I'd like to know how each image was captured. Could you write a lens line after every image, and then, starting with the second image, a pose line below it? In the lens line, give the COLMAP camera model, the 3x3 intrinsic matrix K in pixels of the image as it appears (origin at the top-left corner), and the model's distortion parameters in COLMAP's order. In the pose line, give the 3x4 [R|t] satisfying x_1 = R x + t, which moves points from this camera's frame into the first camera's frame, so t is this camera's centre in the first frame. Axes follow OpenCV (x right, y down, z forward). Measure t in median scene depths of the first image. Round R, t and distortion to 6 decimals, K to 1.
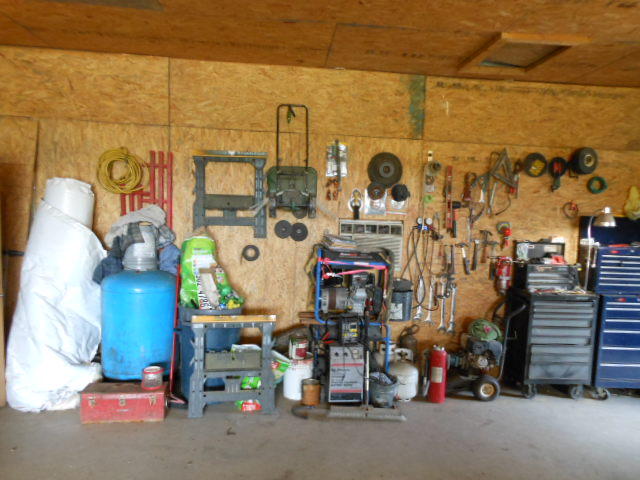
lens RADIAL K [[489.4, 0, 323.6], [0, 489.4, 257.8], [0, 0, 1]] dist [0.026977, 0.000620]
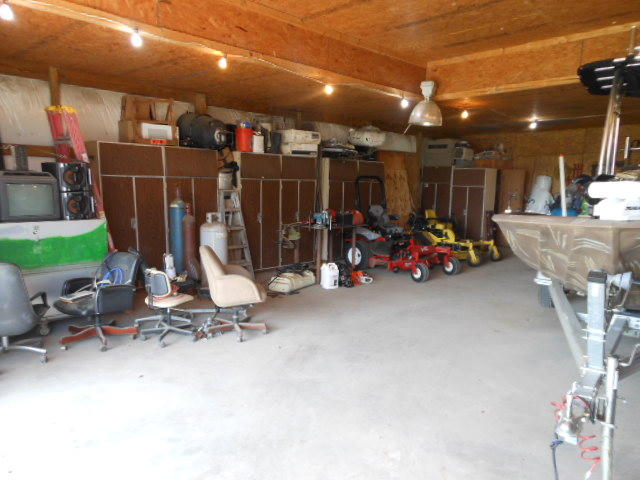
lens RADIAL K [[489.4, 0, 323.6], [0, 489.4, 257.8], [0, 0, 1]] dist [0.026977, 0.000620]
pose [[0.658948, 0.083367, -0.747554, 0.798132], [-0.071139, 0.996292, 0.048399, 0.260534], [0.748817, 0.021287, 0.662435, -1.793375]]
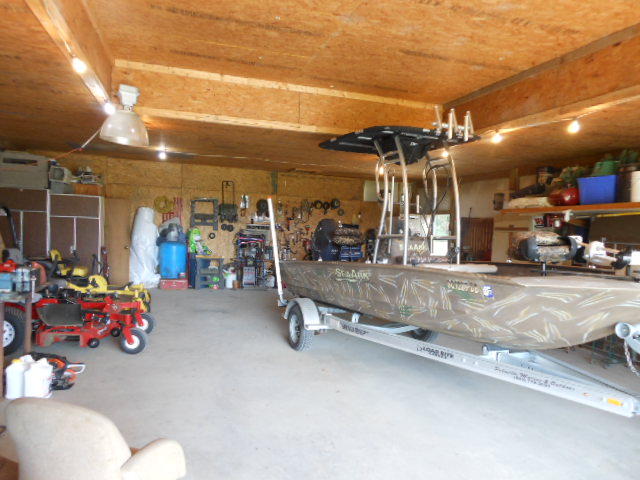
lens RADIAL K [[489.4, 0, 323.6], [0, 489.4, 257.8], [0, 0, 1]] dist [0.026977, 0.000620]
pose [[0.978948, -0.003663, 0.204078, -0.101351], [0.009483, 0.999576, -0.027546, 0.191650], [-0.203890, 0.028902, 0.978567, -1.753029]]
